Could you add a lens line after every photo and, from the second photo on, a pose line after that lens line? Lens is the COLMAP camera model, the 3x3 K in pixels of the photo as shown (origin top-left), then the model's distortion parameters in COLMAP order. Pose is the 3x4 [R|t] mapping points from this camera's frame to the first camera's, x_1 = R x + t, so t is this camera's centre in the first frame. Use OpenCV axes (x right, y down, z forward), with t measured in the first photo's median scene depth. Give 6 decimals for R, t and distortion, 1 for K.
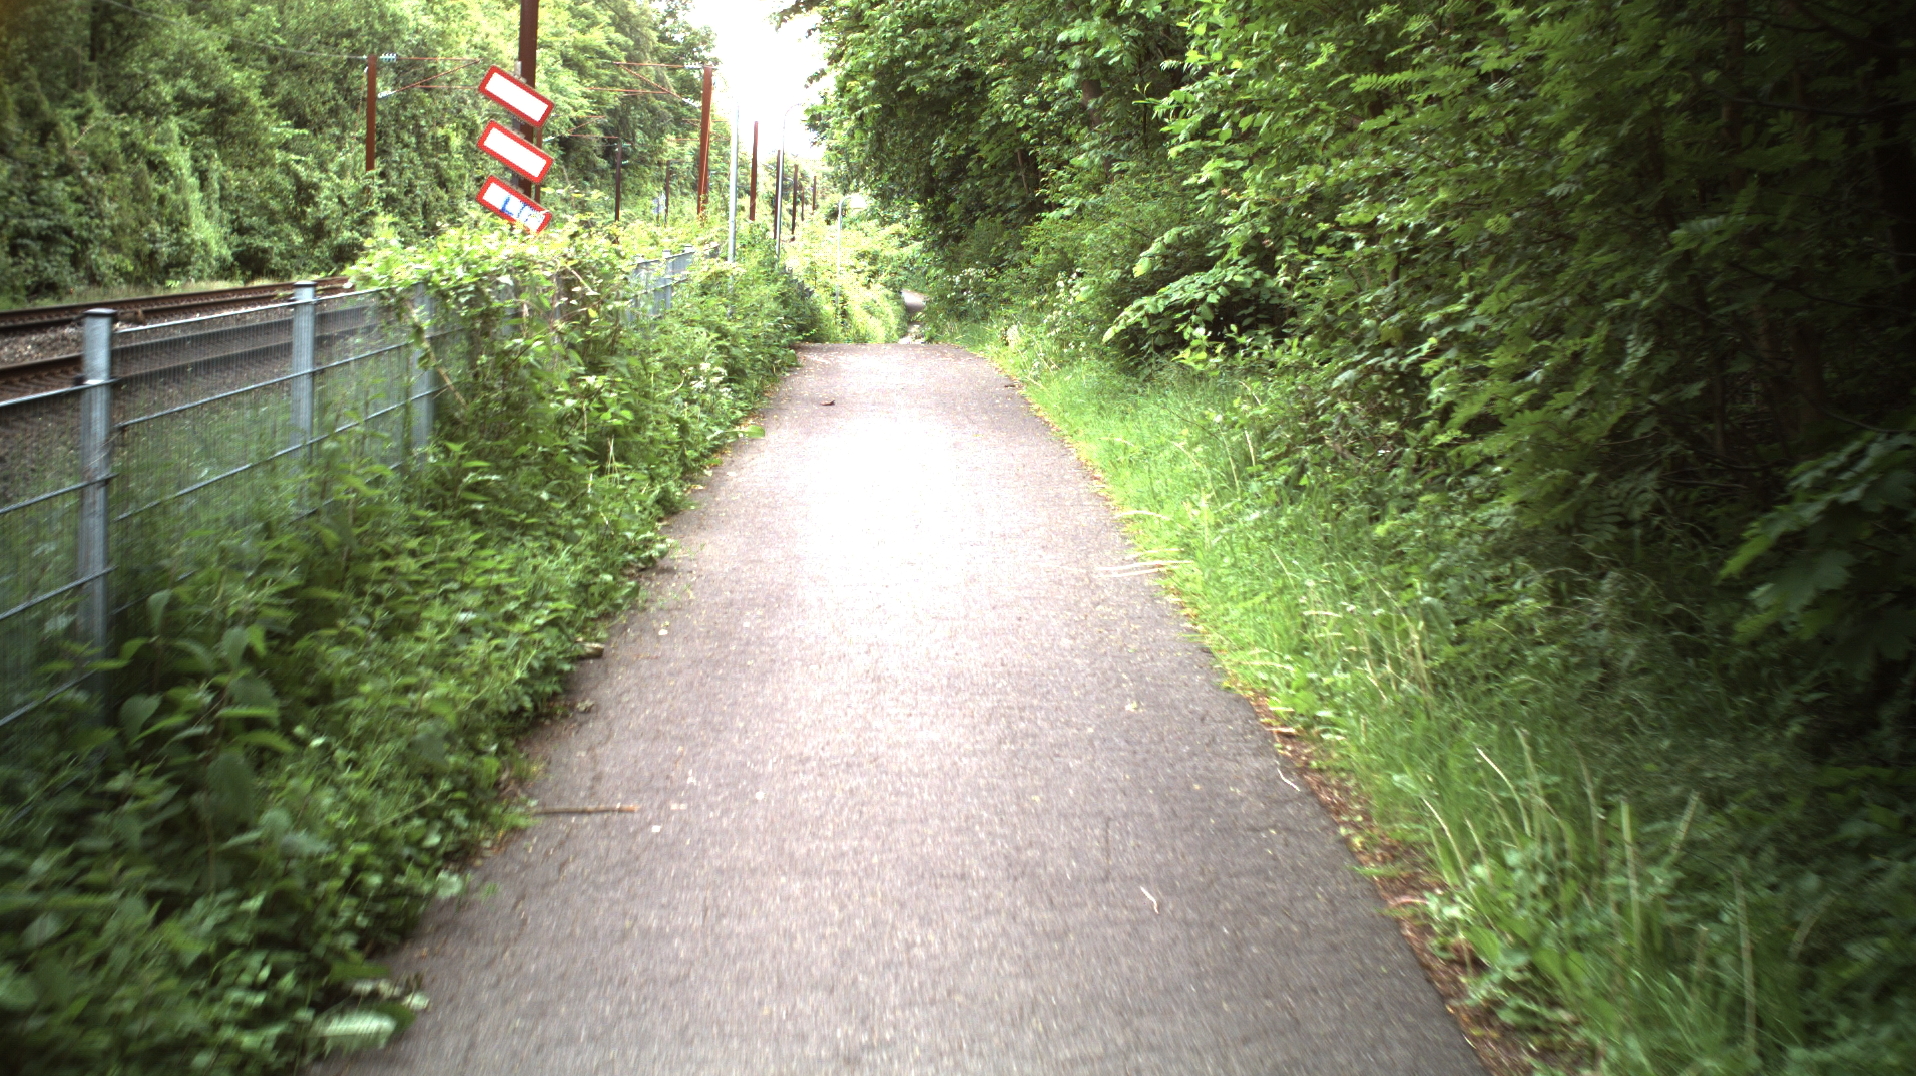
lens RADIAL K [[3339.5, 0, 958.0], [0, 3339.5, 538.0], [0, 0, 1]] dist [-0.270274, 0.232099]
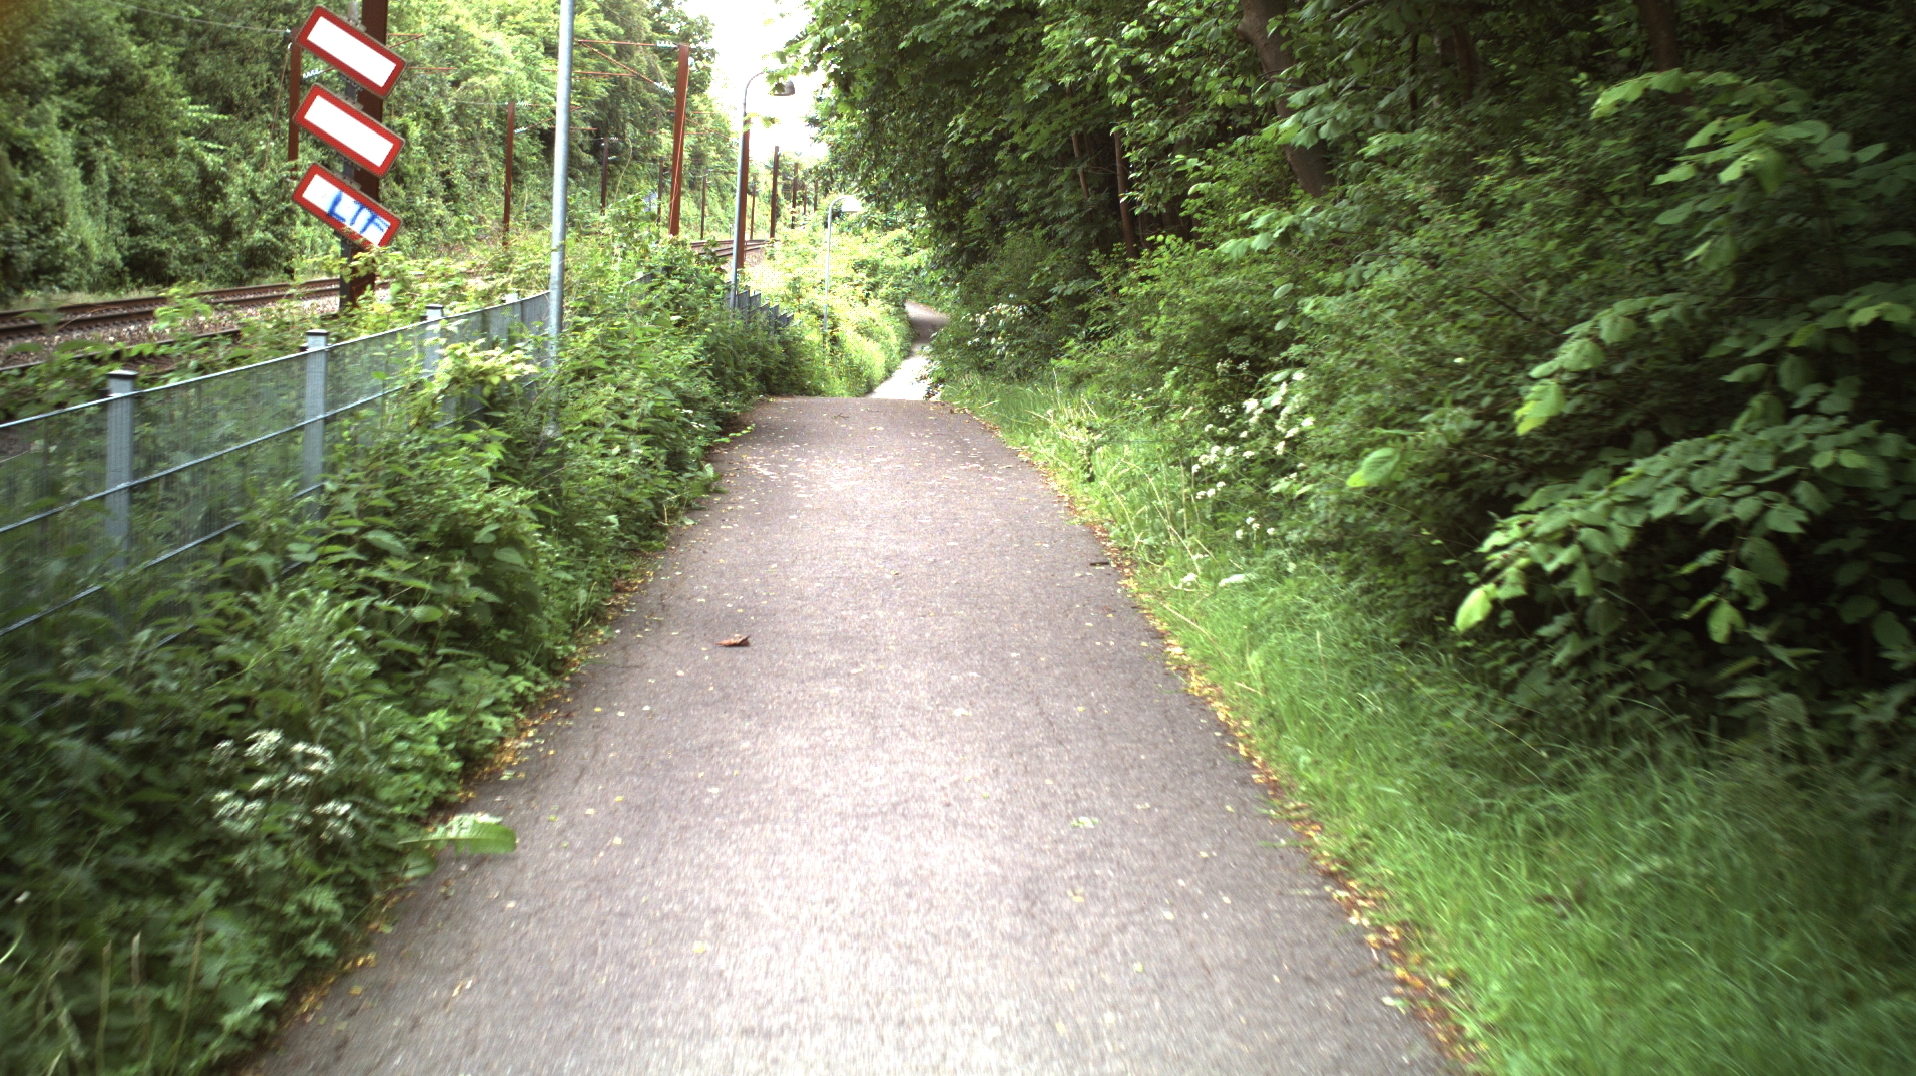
lens RADIAL K [[3339.5, 0, 958.0], [0, 3339.5, 538.0], [0, 0, 1]] dist [-0.270274, 0.232099]
pose [[0.999941, 0.010833, -0.000644, -0.002271], [-0.010833, 0.999941, -0.000373, -0.016753], [0.000640, 0.000380, 1.000000, 0.160643]]
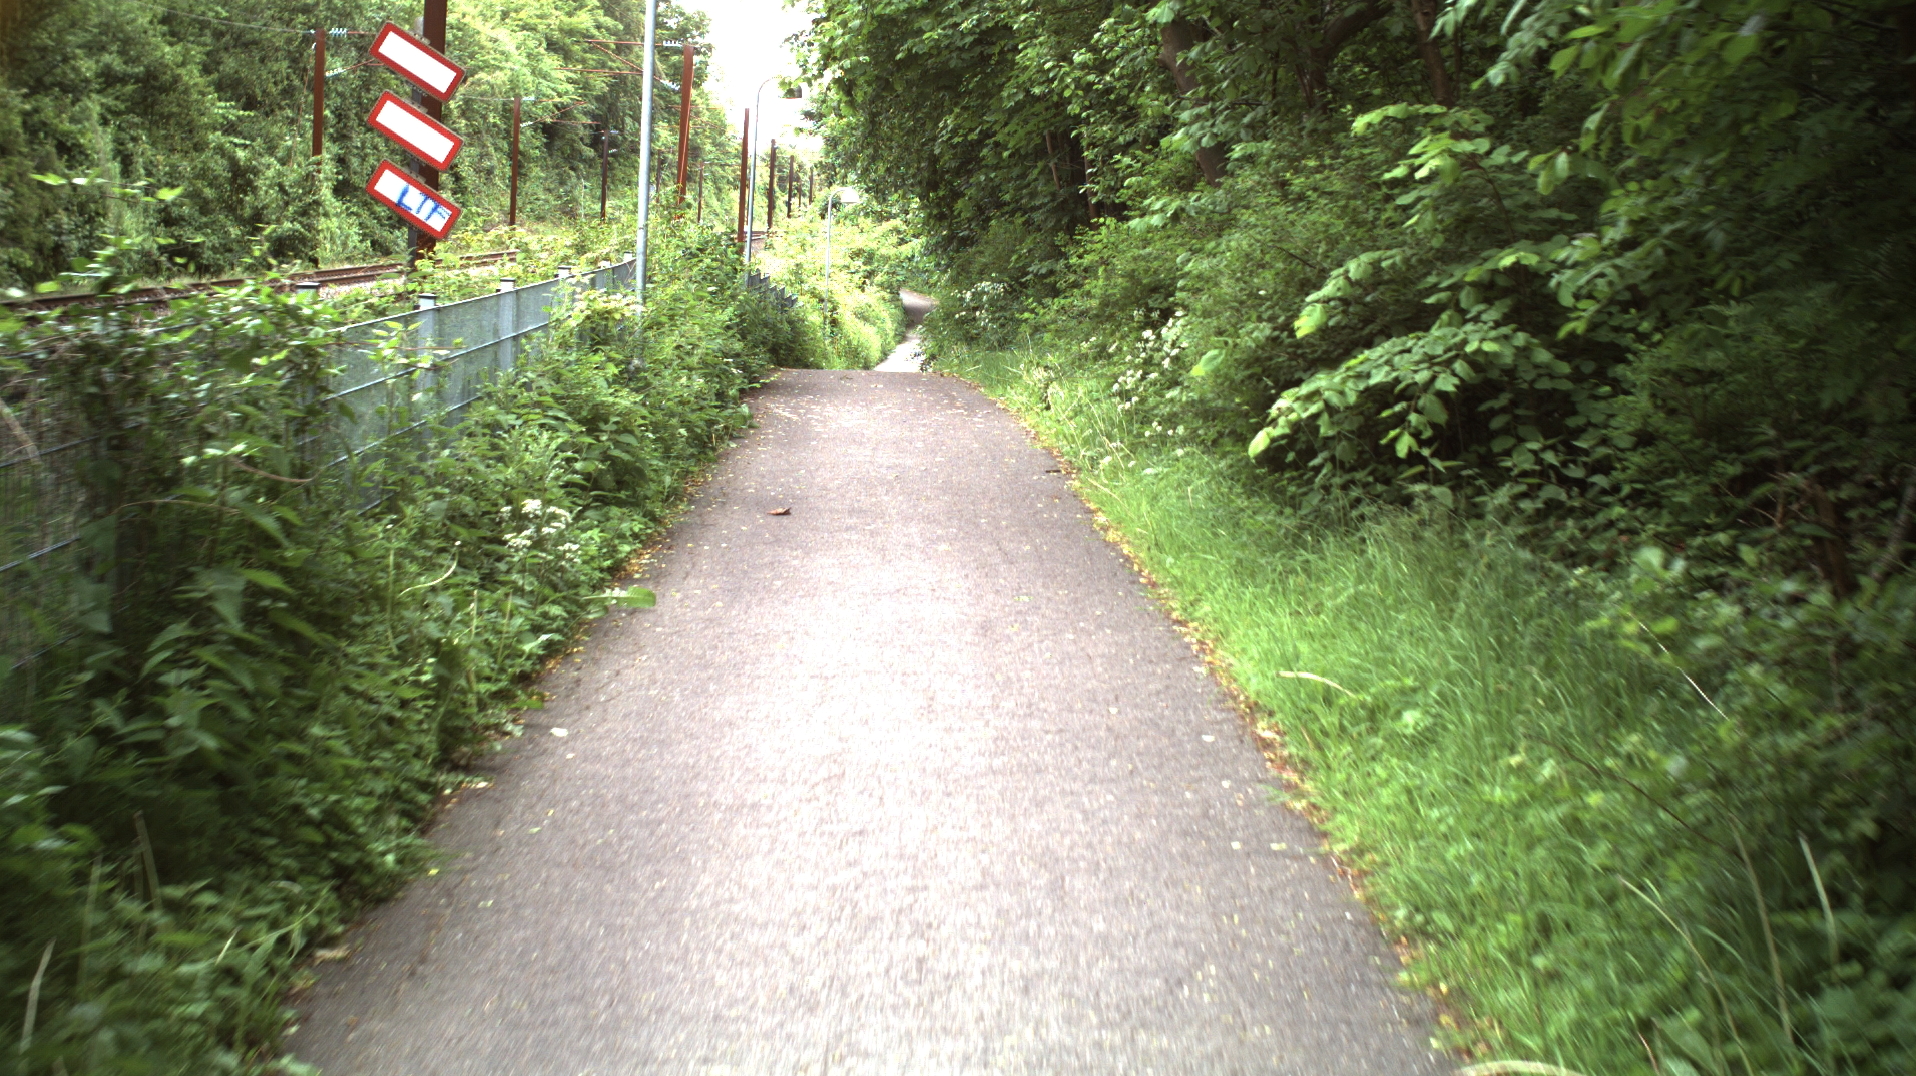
lens RADIAL K [[3339.5, 0, 958.0], [0, 3339.5, 538.0], [0, 0, 1]] dist [-0.270274, 0.232099]
pose [[0.999955, 0.009378, 0.001144, -0.001595], [-0.009380, 0.999954, 0.002018, -0.011214], [-0.001125, -0.002028, 0.999997, 0.107120]]
